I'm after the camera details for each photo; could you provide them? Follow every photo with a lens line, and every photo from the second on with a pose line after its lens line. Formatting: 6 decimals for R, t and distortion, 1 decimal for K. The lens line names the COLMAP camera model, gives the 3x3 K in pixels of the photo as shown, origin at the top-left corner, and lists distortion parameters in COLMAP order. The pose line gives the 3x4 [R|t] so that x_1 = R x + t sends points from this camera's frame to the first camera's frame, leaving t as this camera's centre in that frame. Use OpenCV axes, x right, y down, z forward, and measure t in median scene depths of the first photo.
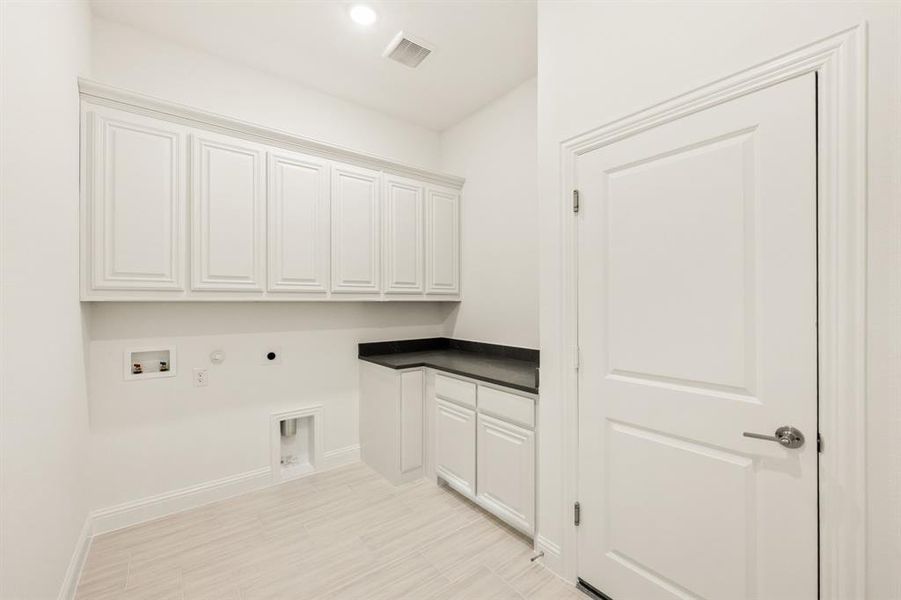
lens RADIAL K [[365.6, 0, 450.5], [0, 365.6, 300.0], [0, 0, 1]] dist [-0.000730, -0.000033]
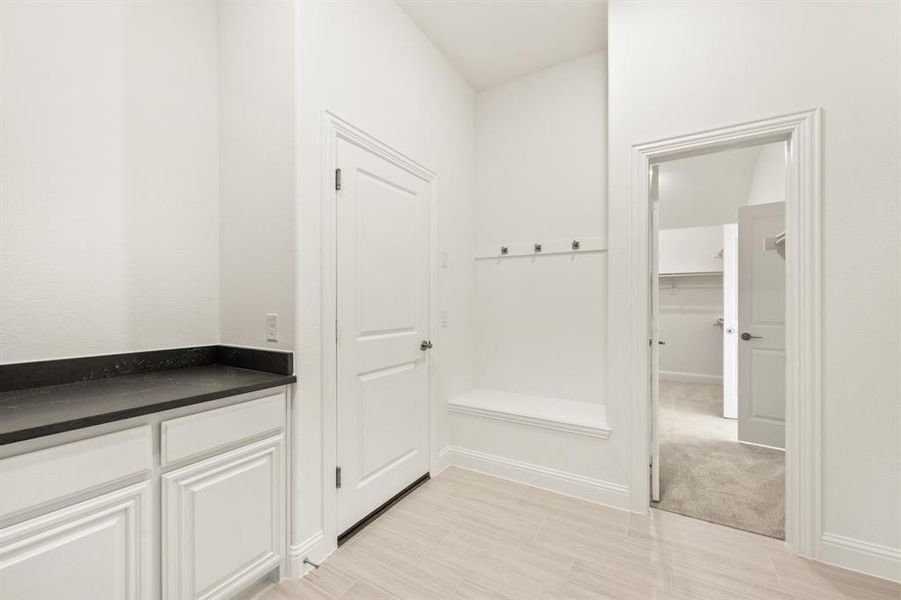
lens RADIAL K [[365.6, 0, 450.5], [0, 365.6, 300.0], [0, 0, 1]] dist [-0.000730, -0.000033]
pose [[-0.370333, 0.005558, 0.928883, -0.744845], [-0.008808, 0.999916, -0.009495, 0.081434], [-0.928857, -0.011698, -0.370253, 1.083567]]
